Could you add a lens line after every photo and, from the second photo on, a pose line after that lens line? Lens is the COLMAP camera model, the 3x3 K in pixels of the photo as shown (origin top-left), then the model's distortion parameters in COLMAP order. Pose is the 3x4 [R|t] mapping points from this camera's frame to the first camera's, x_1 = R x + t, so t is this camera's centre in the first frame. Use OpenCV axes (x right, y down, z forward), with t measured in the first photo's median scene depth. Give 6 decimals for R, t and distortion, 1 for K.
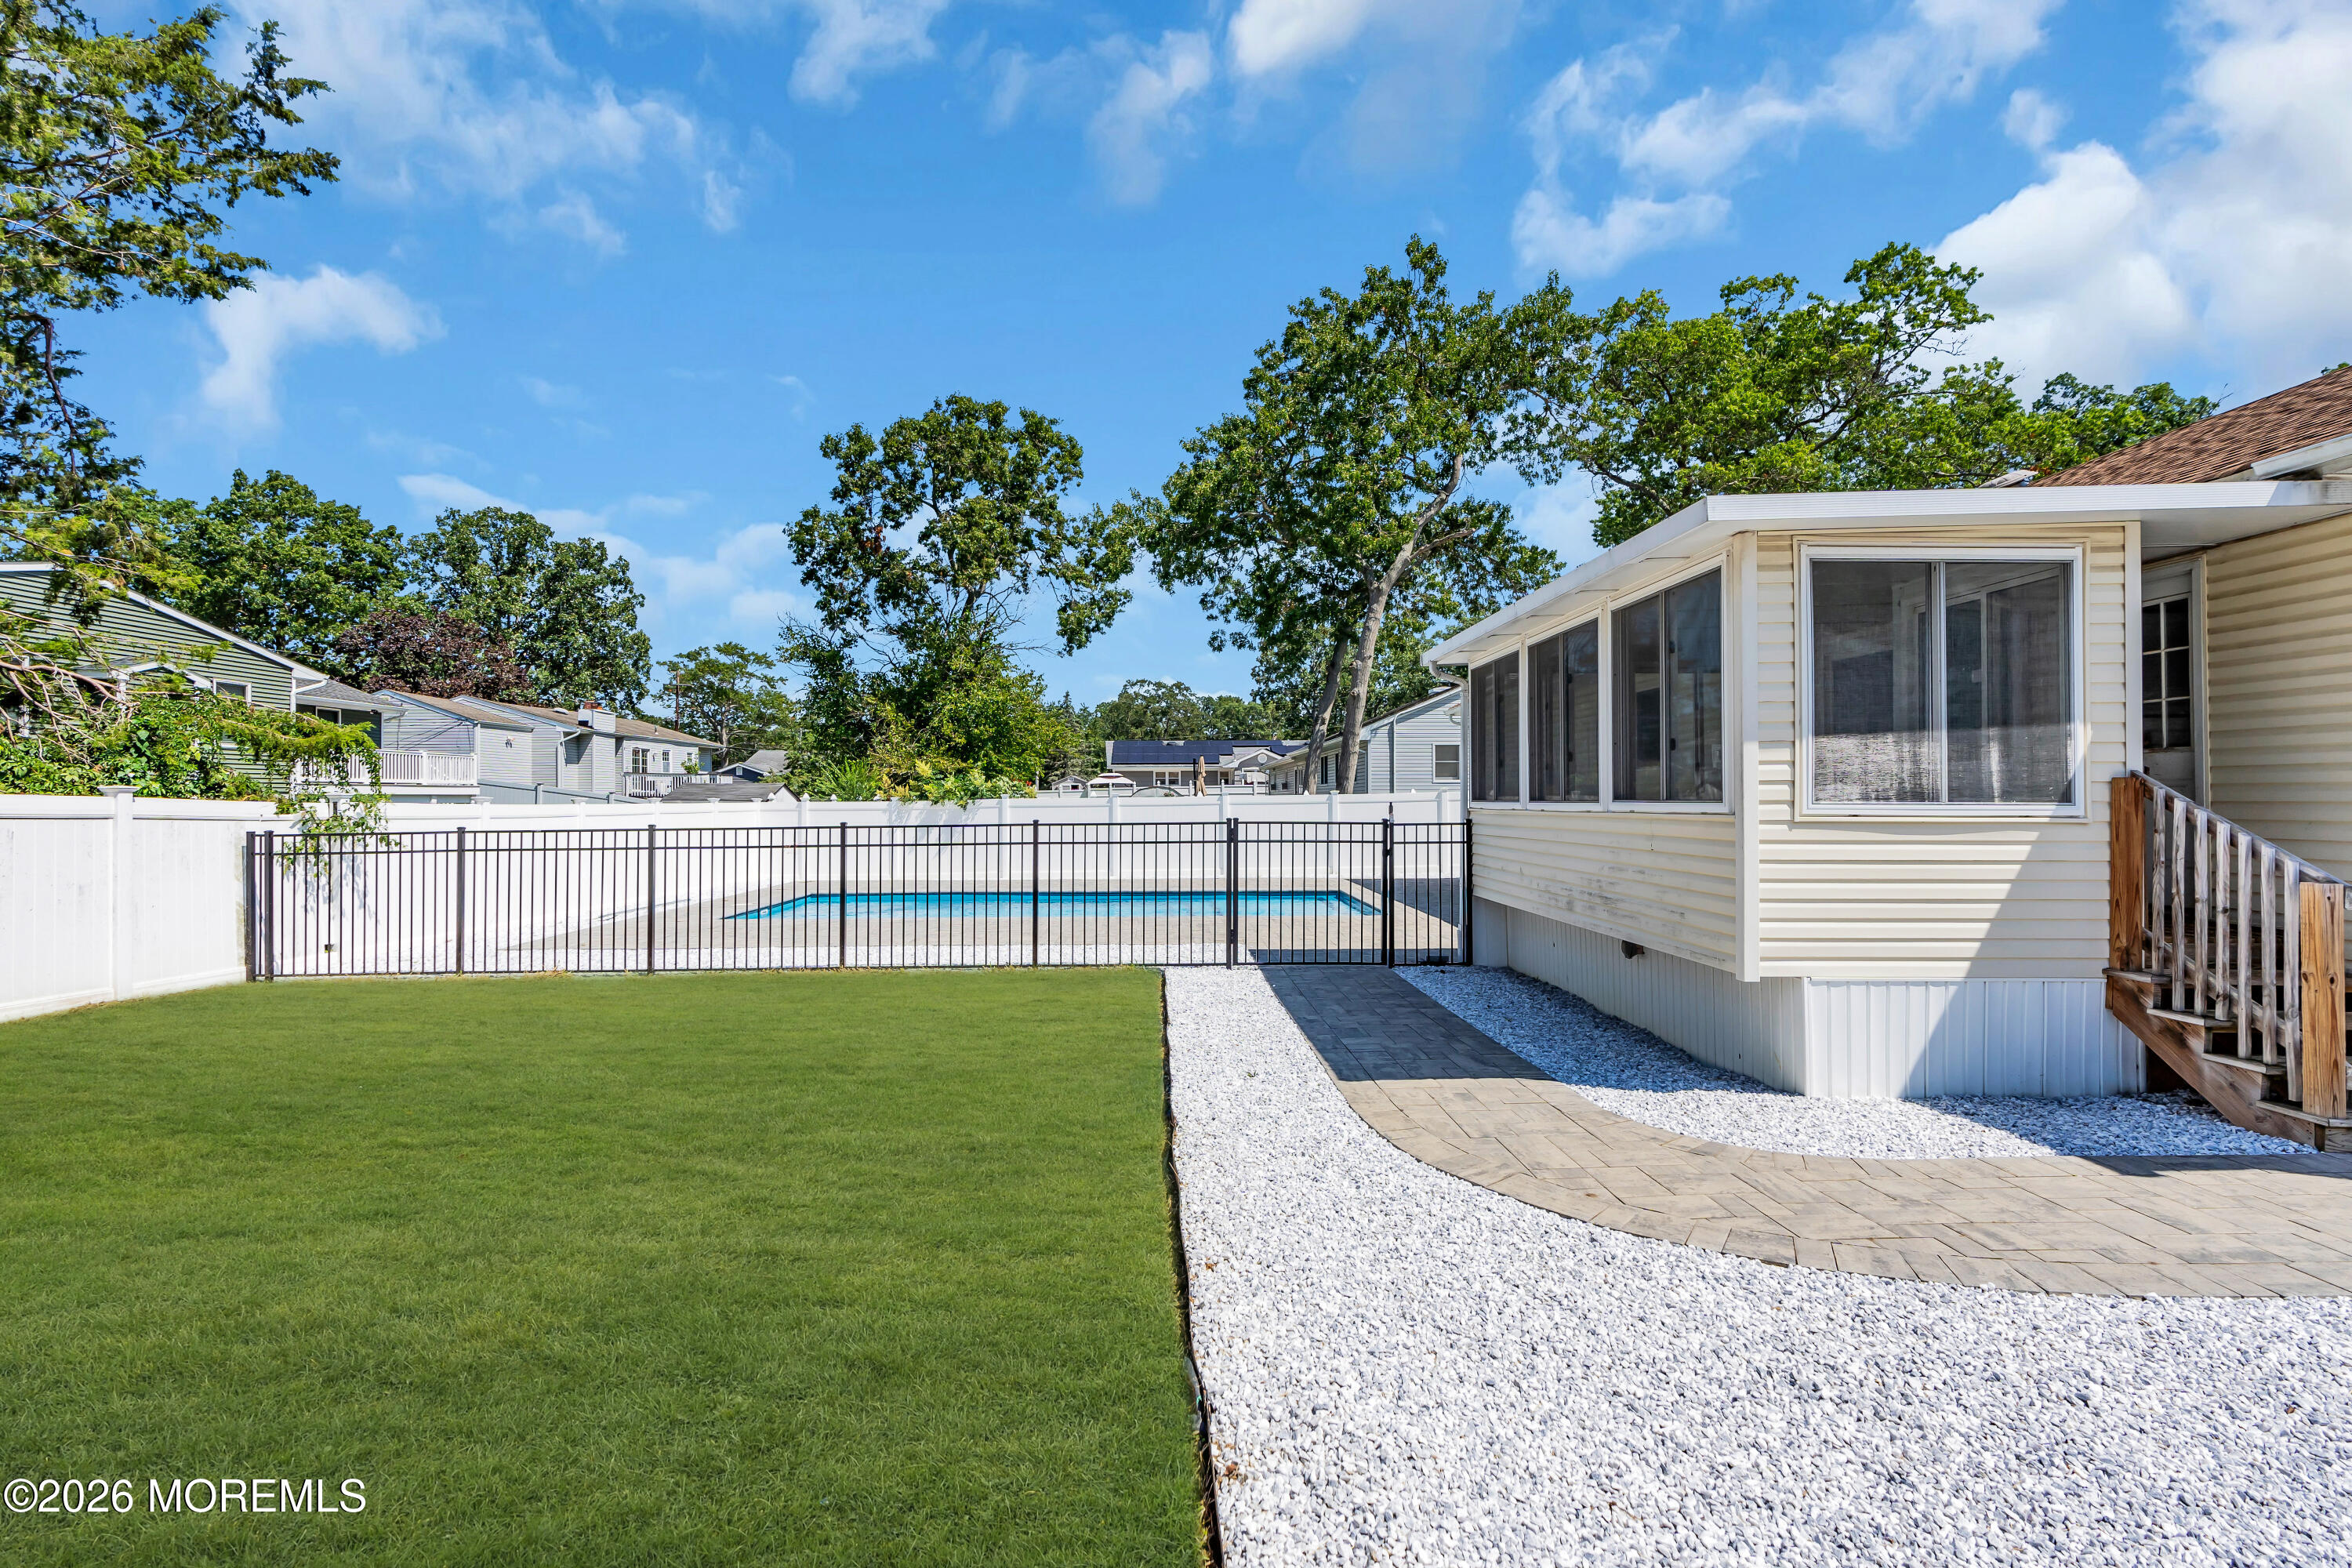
lens RADIAL K [[1066.7, 0, 1173.1], [0, 1066.7, 776.4], [0, 0, 1]] dist [-0.003046, -0.000213]
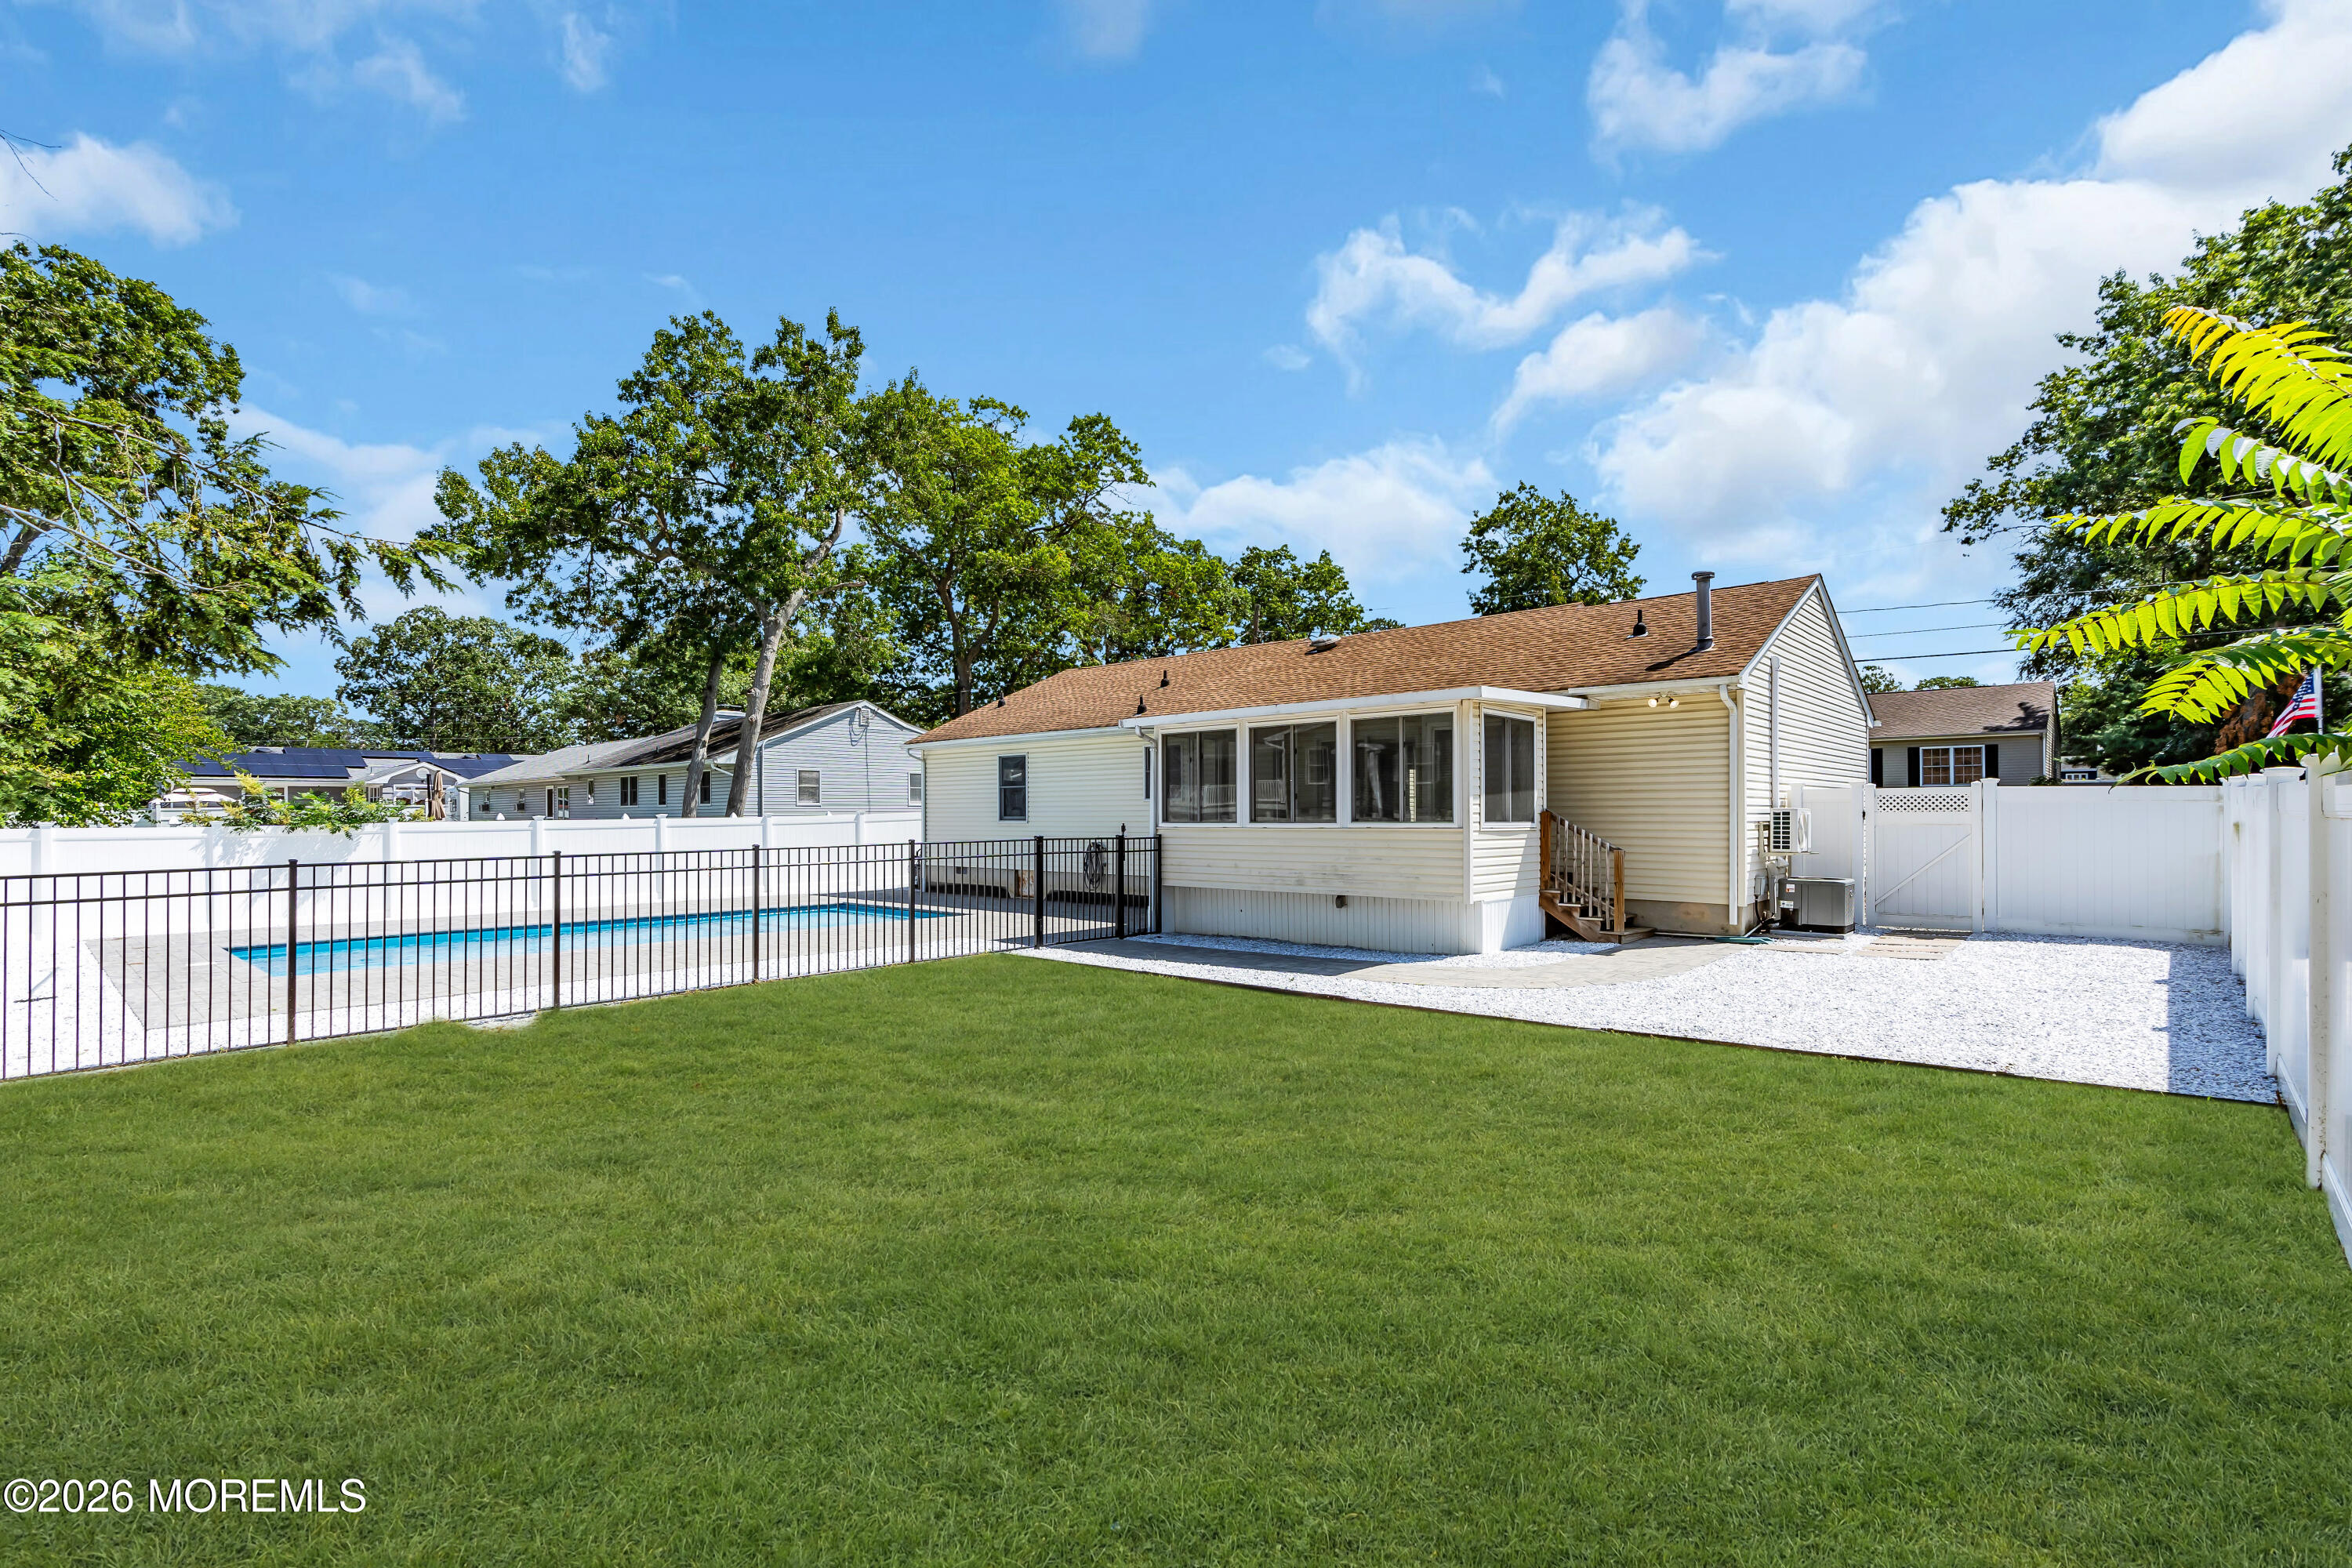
lens RADIAL K [[1066.5, 0, 1168.4], [0, 1066.5, 798.2], [0, 0, 1]] dist [-0.008535, 0.000137]
pose [[0.684650, 0.009093, 0.728815, -0.197366], [-0.010949, 0.999938, -0.002189, -0.001833], [-0.728789, -0.006481, 0.684707, -0.006964]]
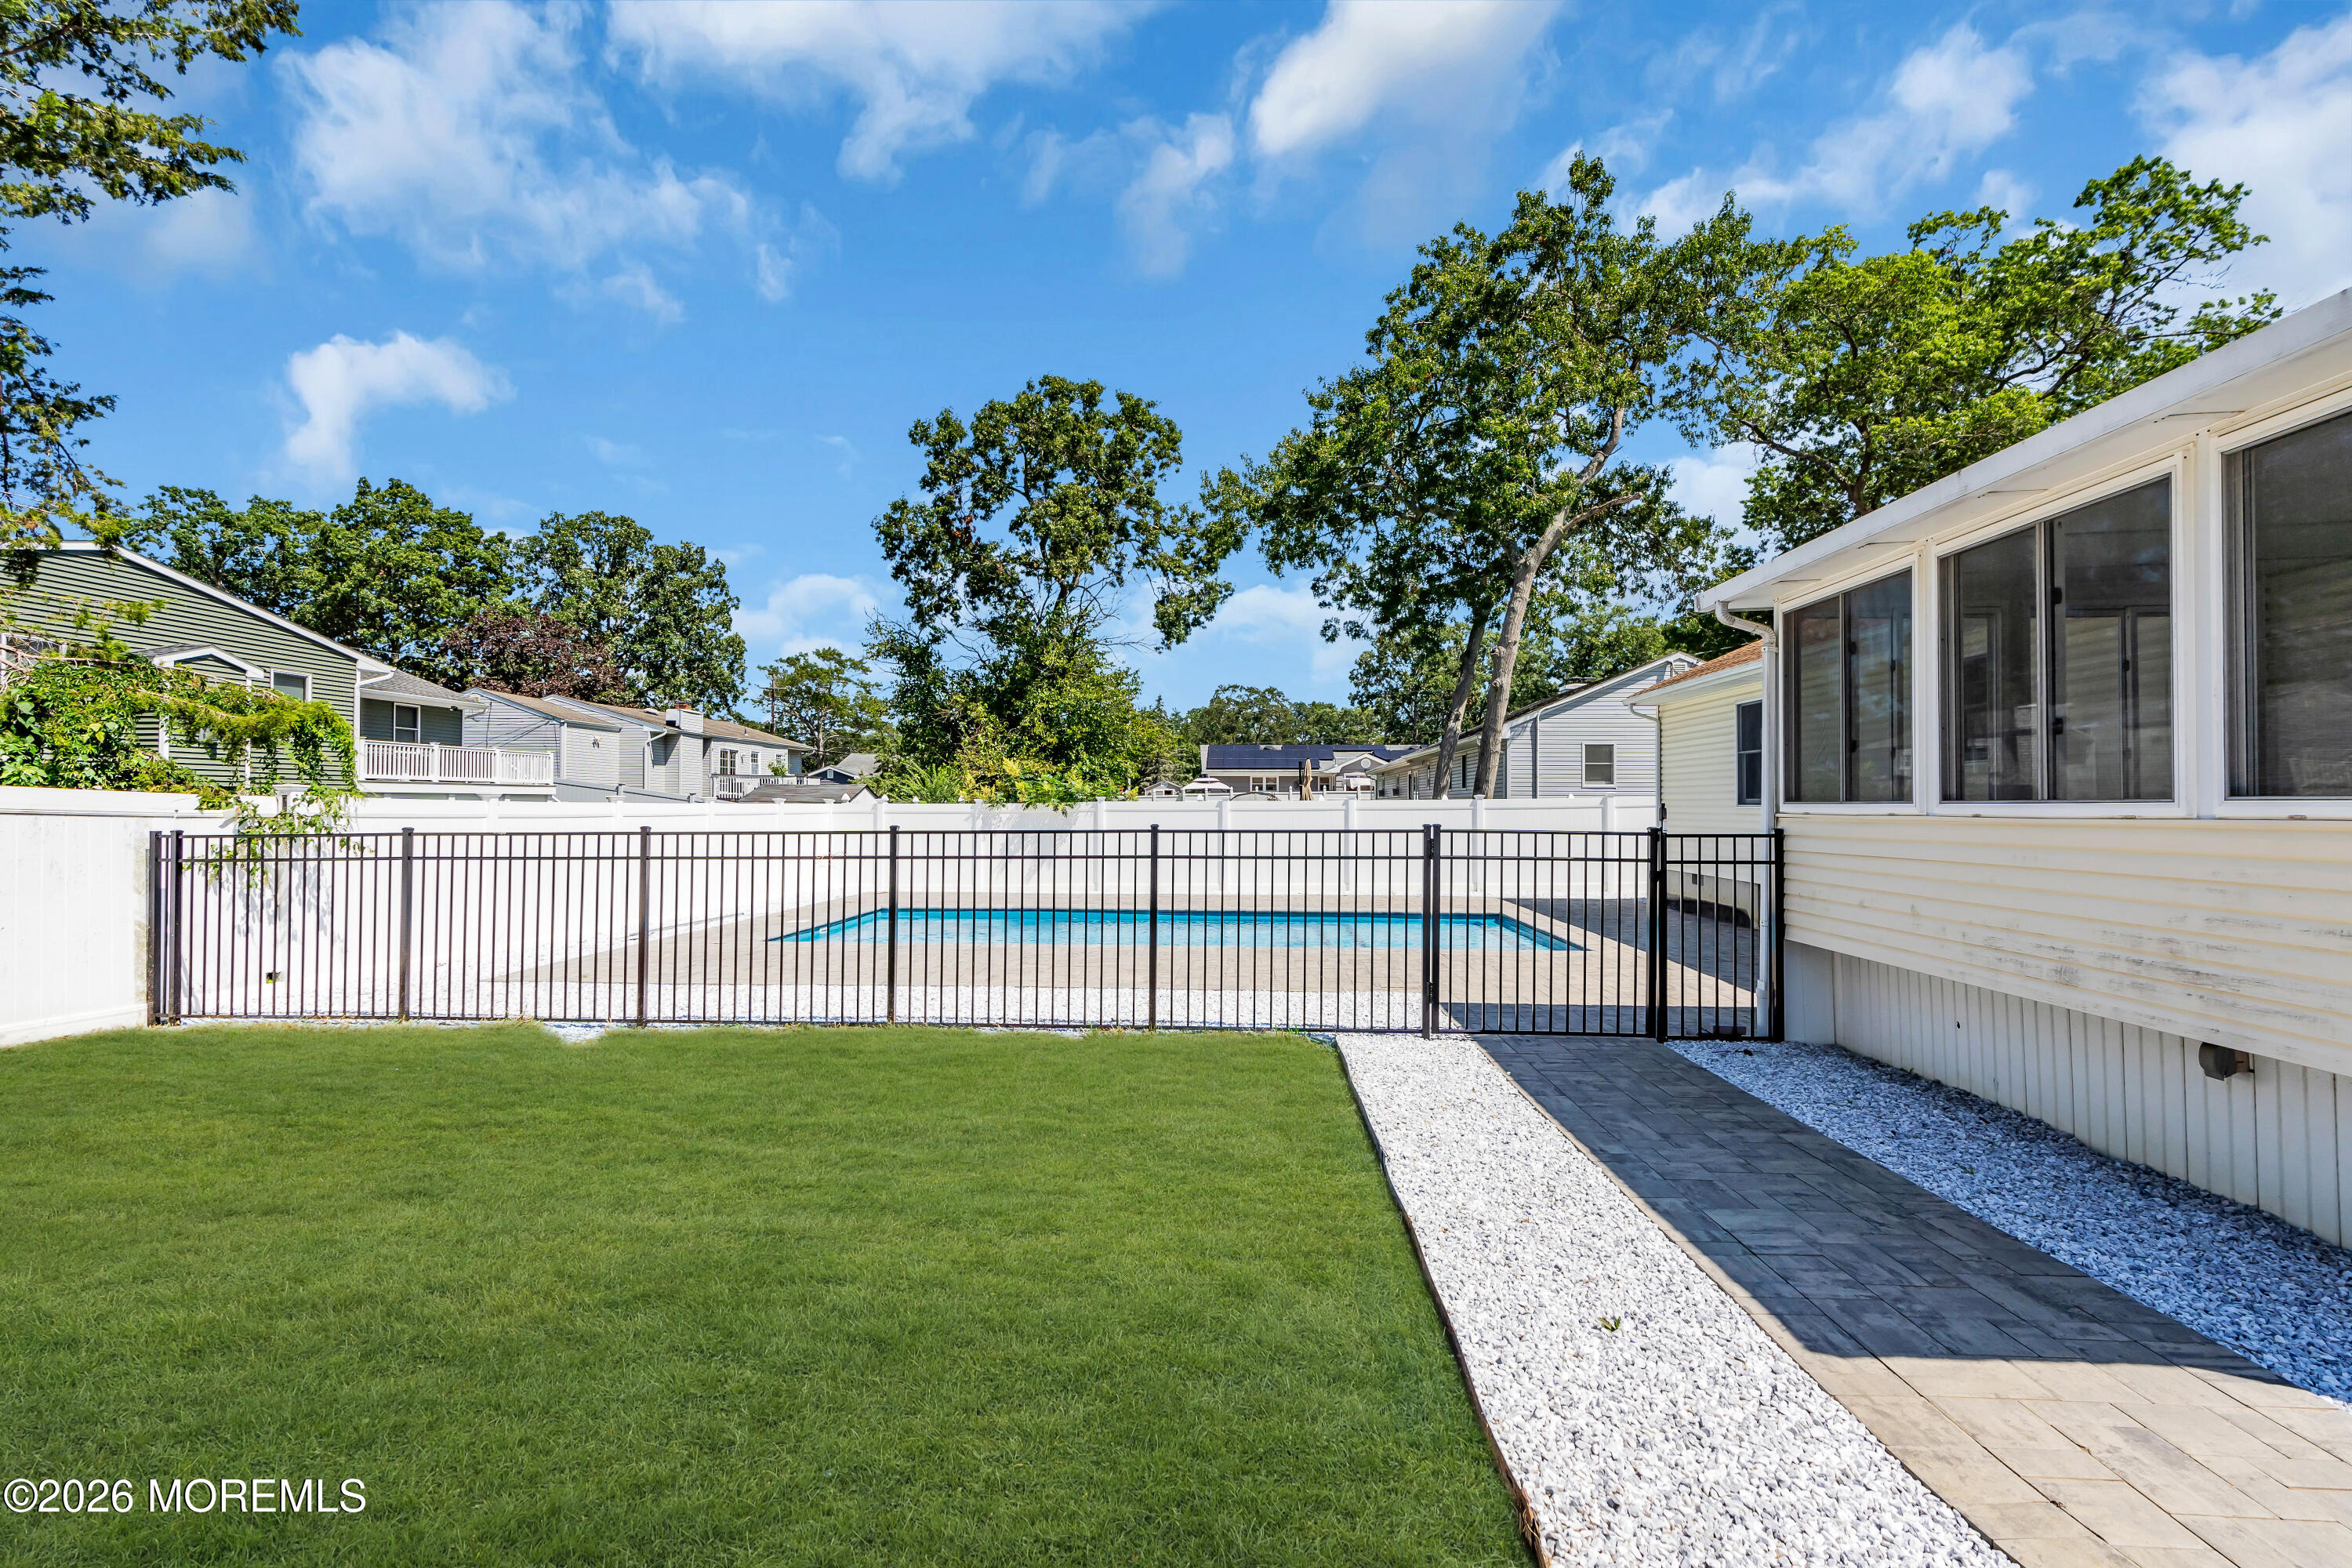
lens RADIAL K [[1063.0, 0, 1176.0], [0, 1063.0, 784.0], [0, 0, 1]] dist [-0.003732, 0.000176]
pose [[0.996747, 0.005194, -0.080422, -0.013888], [-0.005166, 0.999987, 0.000546, 0.003154], [0.080423, -0.000129, 0.996761, 0.069587]]
